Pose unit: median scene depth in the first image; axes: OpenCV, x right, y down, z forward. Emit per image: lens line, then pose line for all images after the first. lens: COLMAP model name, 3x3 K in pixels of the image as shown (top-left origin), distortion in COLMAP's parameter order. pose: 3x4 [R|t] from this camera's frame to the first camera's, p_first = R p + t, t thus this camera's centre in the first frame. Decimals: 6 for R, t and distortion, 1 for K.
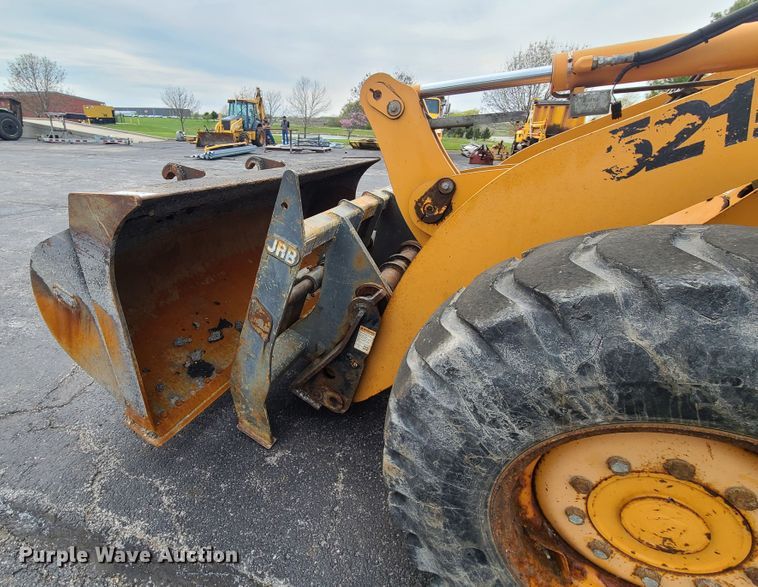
lens RADIAL K [[355.7, 0, 324.7], [0, 355.7, 265.0], [0, 0, 1]] dist [-0.004468, 0.000113]
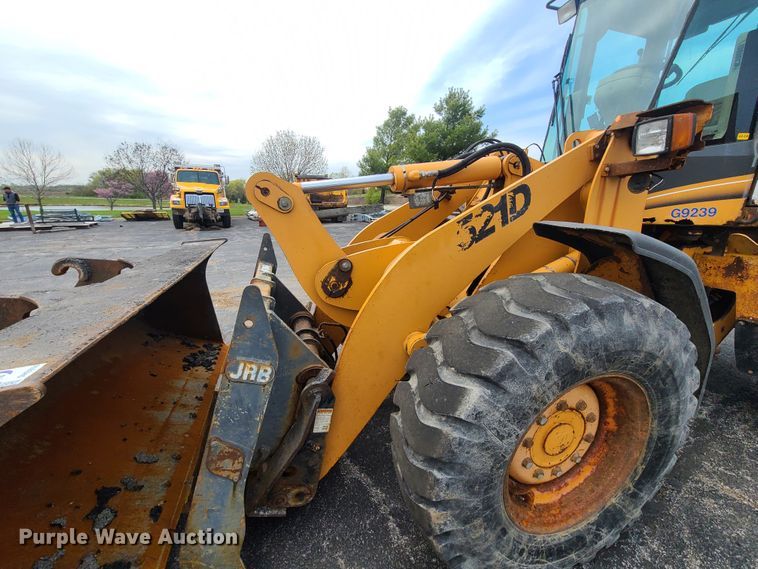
lens RADIAL K [[312.2, 0, 379.0], [0, 312.2, 284.5], [0, 0, 1]] dist [-0.002973, -0.000094]
pose [[0.716854, -0.208963, 0.665173, -0.407401], [0.264794, 0.964146, 0.017518, -0.202501], [-0.644984, 0.163576, 0.746484, 0.198176]]
